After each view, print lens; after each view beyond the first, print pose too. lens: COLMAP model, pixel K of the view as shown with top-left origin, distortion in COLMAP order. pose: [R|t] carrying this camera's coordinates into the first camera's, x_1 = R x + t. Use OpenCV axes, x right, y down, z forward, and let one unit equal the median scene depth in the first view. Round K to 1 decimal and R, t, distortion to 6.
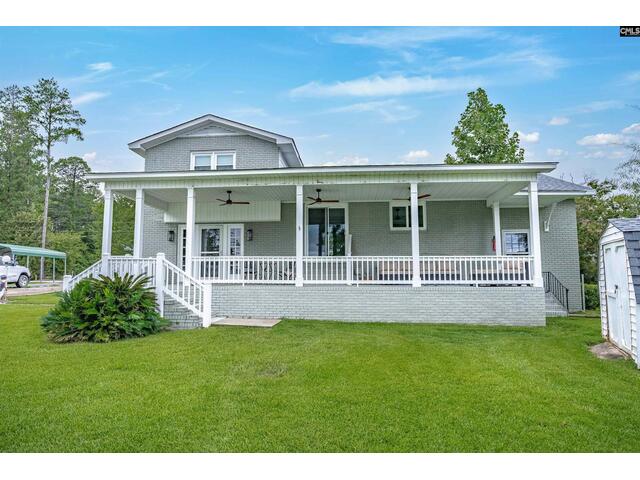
lens RADIAL K [[392.9, 0, 320.0], [0, 392.9, 240.0], [0, 0, 1]] dist [-0.032797, 0.001415]
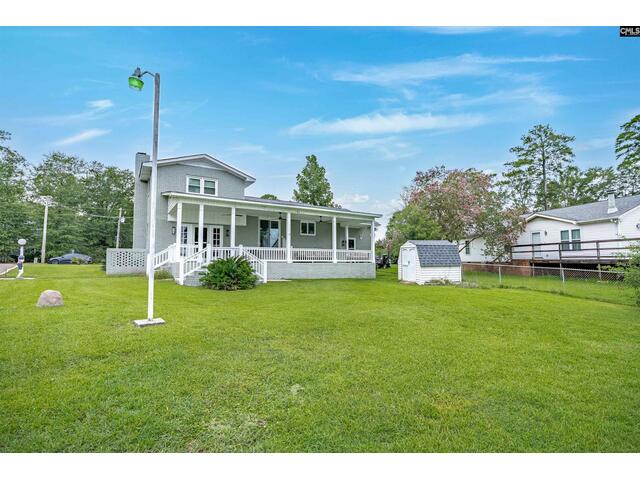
lens RADIAL K [[304.7, 0, 321.0], [0, 304.7, 239.6], [0, 0, 1]] dist [-0.022872, 0.000146]
pose [[0.794951, 0.042934, 0.605152, -0.667459], [-0.057814, 0.998314, 0.005120, -0.015059], [-0.603912, -0.039056, 0.796093, -0.266871]]
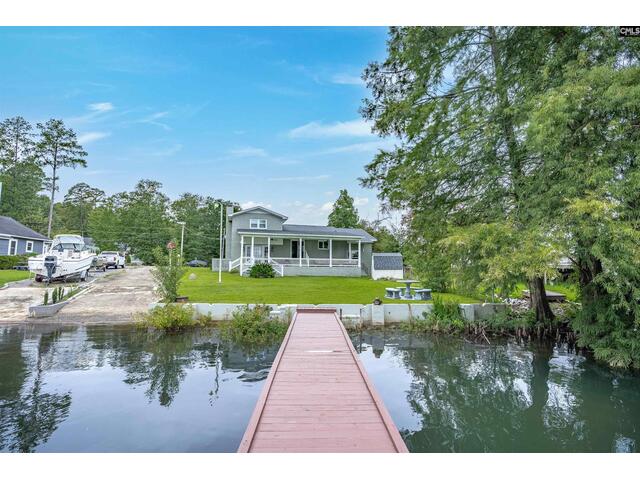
lens RADIAL K [[304.7, 0, 321.0], [0, 304.7, 239.6], [0, 0, 1]] dist [-0.022872, 0.000146]
pose [[0.937359, 0.037947, 0.346293, -0.650758], [-0.040973, 0.999159, 0.001420, -0.107331], [-0.345948, -0.015520, 0.938126, -1.292589]]
